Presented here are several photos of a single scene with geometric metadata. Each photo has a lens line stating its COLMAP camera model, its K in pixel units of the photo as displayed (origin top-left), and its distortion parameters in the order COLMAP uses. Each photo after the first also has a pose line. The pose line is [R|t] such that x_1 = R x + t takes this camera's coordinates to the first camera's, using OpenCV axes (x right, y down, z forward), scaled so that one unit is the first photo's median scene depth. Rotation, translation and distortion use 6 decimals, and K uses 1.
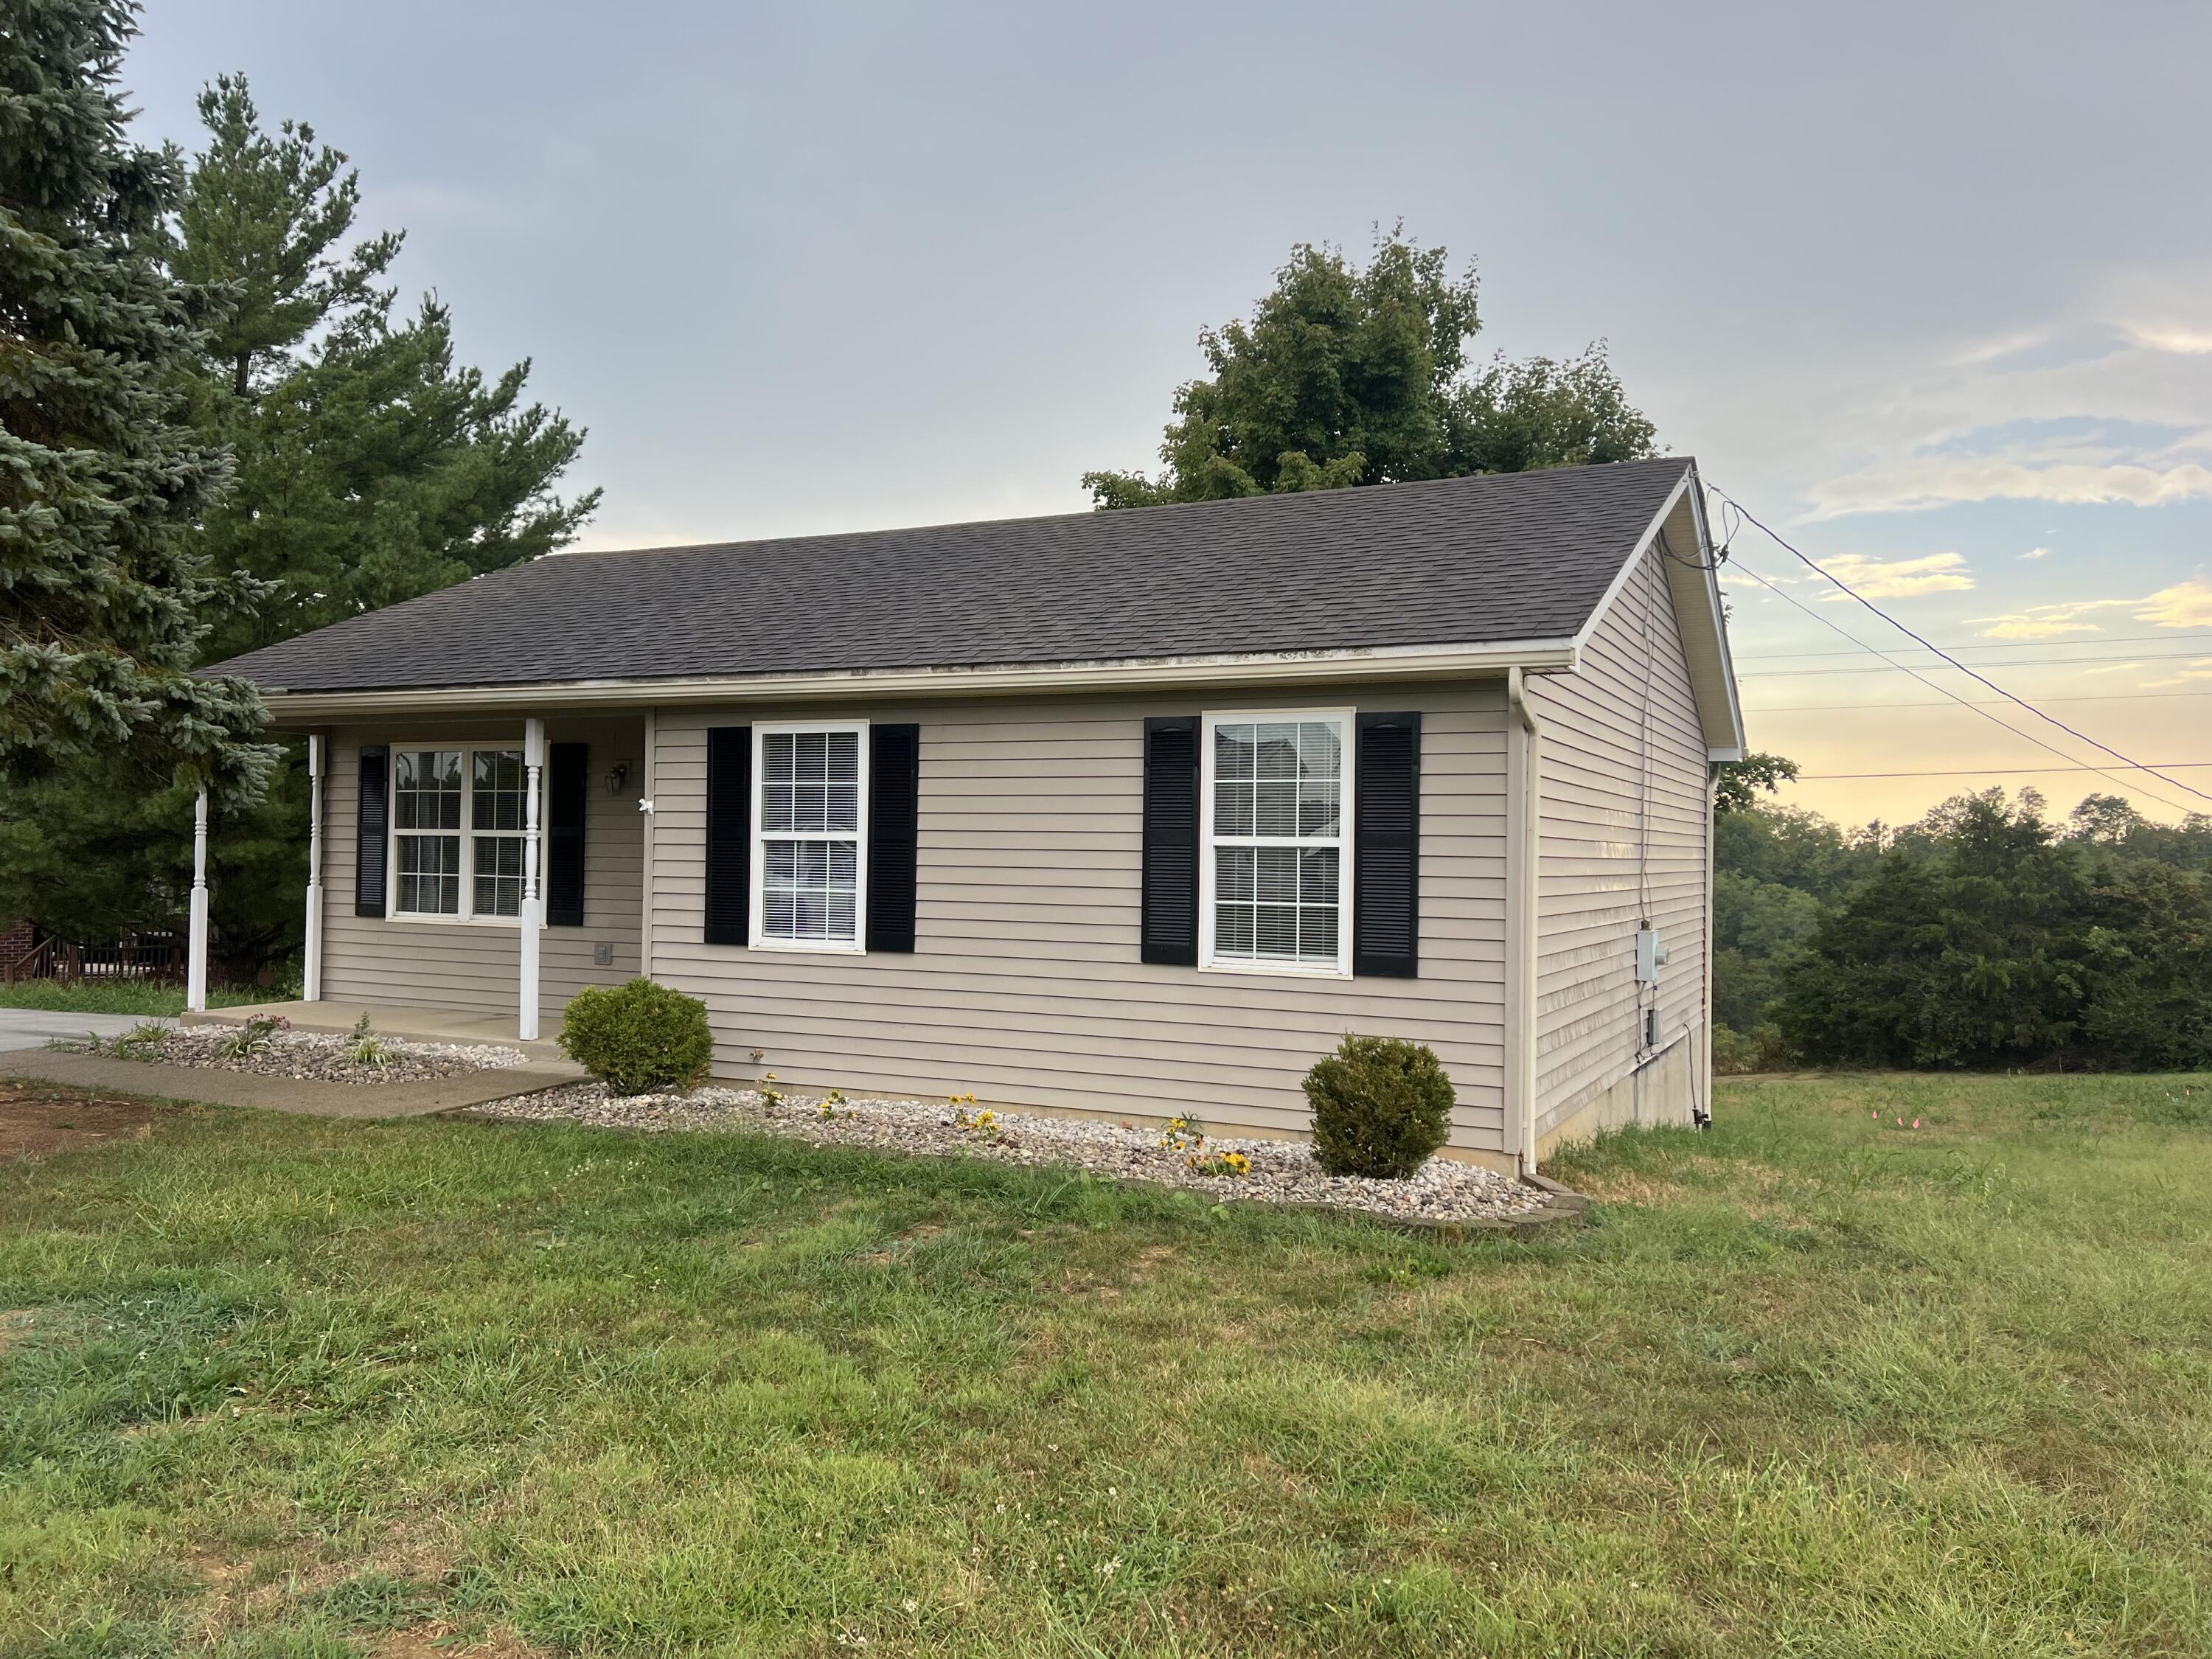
lens RADIAL K [[1706.6, 0, 1103.5], [0, 1706.6, 829.9], [0, 0, 1]] dist [-0.001362, -0.000333]
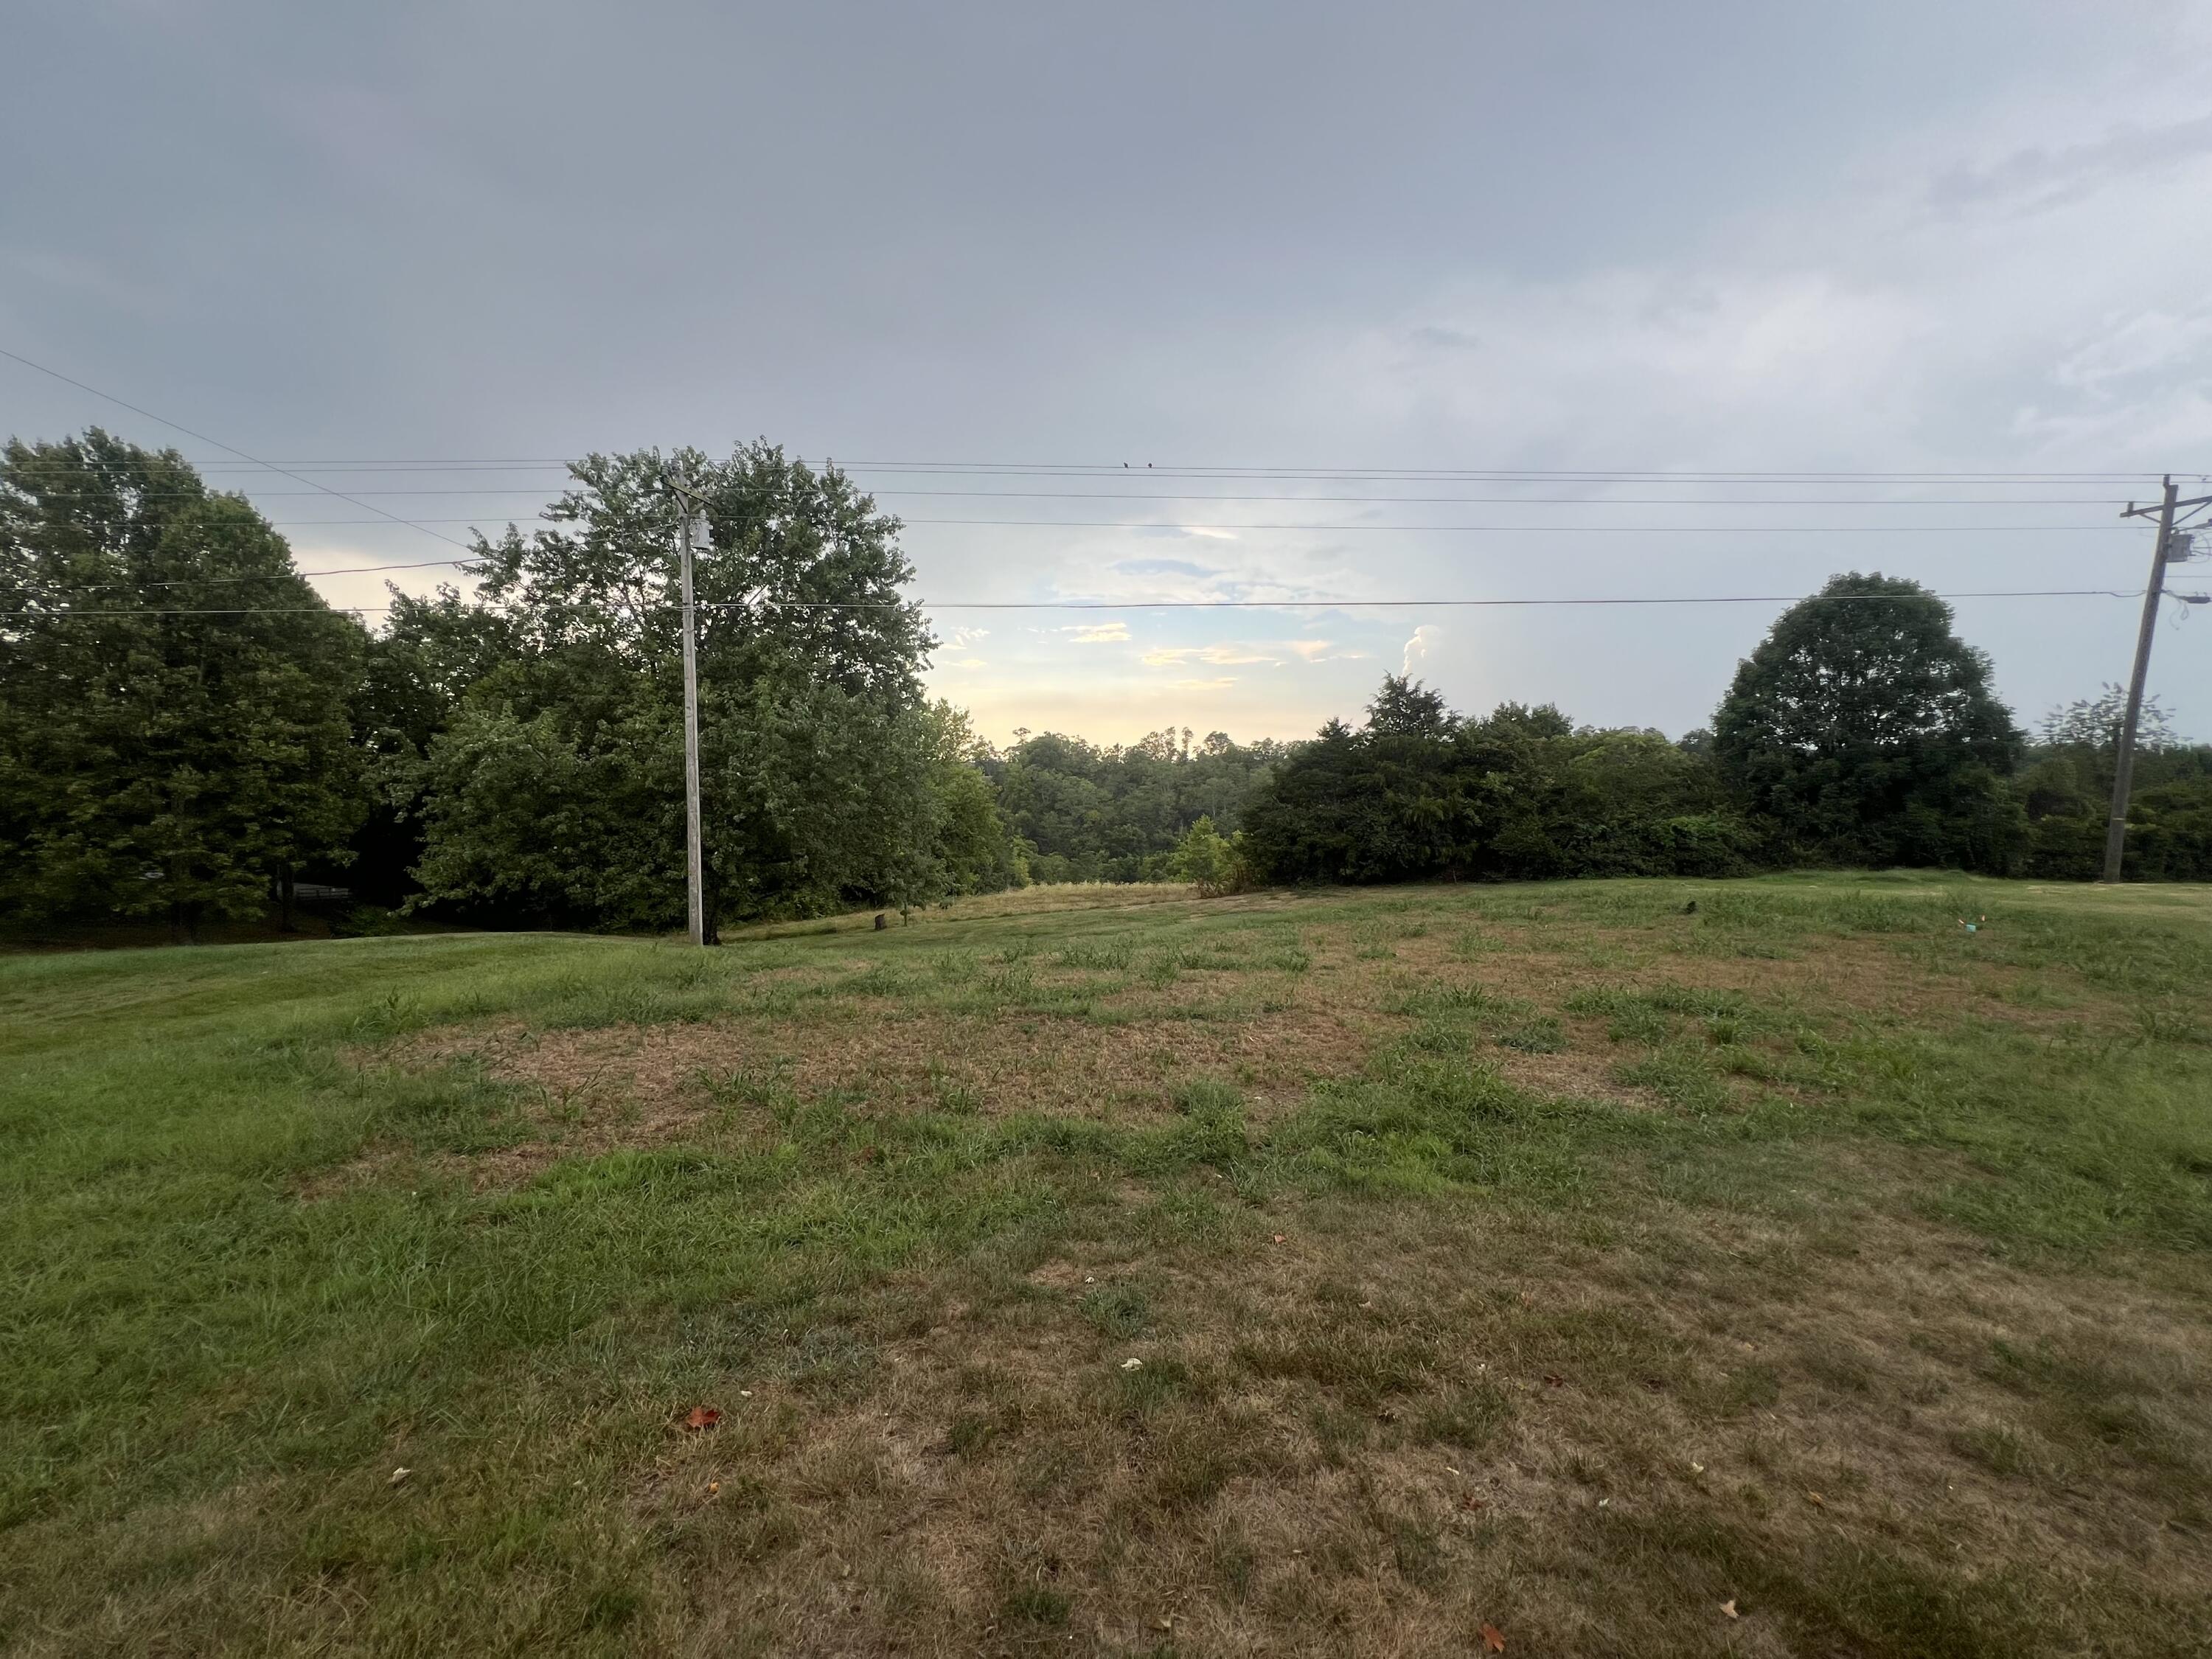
lens RADIAL K [[883.1, 0, 1101.5], [0, 883.1, 829.6], [0, 0, 1]] dist [-0.000020, 0.000348]
pose [[0.901730, -0.034947, 0.430884, 0.002475], [-0.000745, 0.996600, 0.082390, 0.010000], [-0.432298, -0.074614, 0.898638, 0.112664]]
